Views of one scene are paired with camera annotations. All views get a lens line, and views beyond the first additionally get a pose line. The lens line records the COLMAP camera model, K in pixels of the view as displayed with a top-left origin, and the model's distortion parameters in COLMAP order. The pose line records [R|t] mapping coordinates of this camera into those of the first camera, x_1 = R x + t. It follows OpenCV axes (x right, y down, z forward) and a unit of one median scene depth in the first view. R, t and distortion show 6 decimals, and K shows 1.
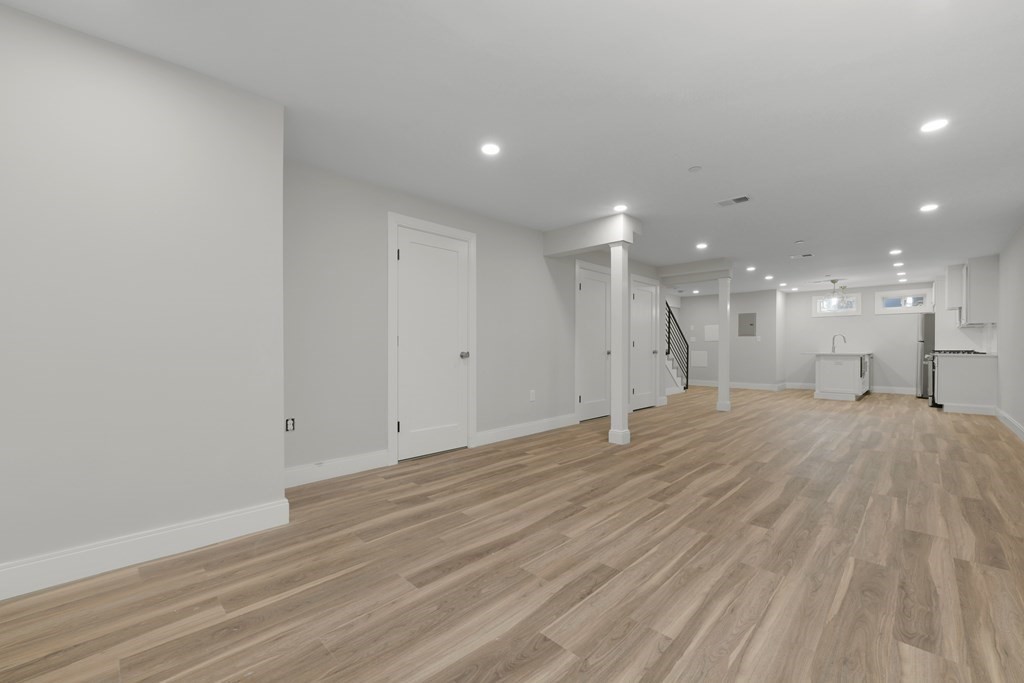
lens RADIAL K [[410.4, 0, 512.3], [0, 410.4, 350.0], [0, 0, 1]] dist [-0.005776, 0.000520]
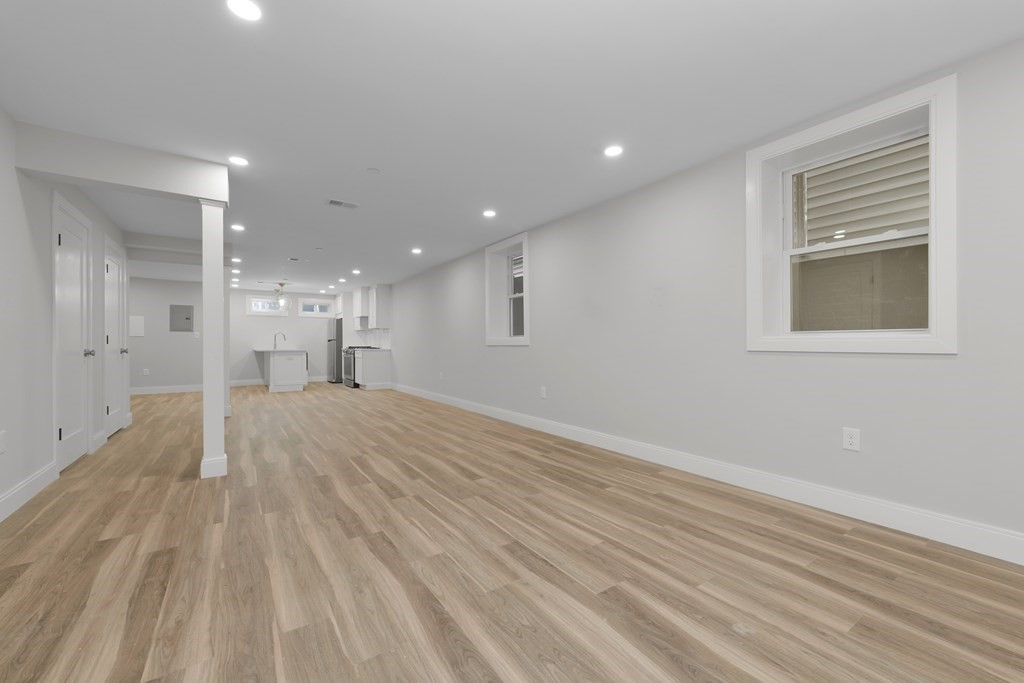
lens RADIAL K [[410.4, 0, 517.4], [0, 410.4, 354.8], [0, 0, 1]] dist [-0.005776, 0.000520]
pose [[0.185831, -0.026767, 0.982217, -0.593368], [0.007507, 0.999638, 0.025822, -0.006807], [-0.982553, 0.002575, 0.185964, 0.549157]]
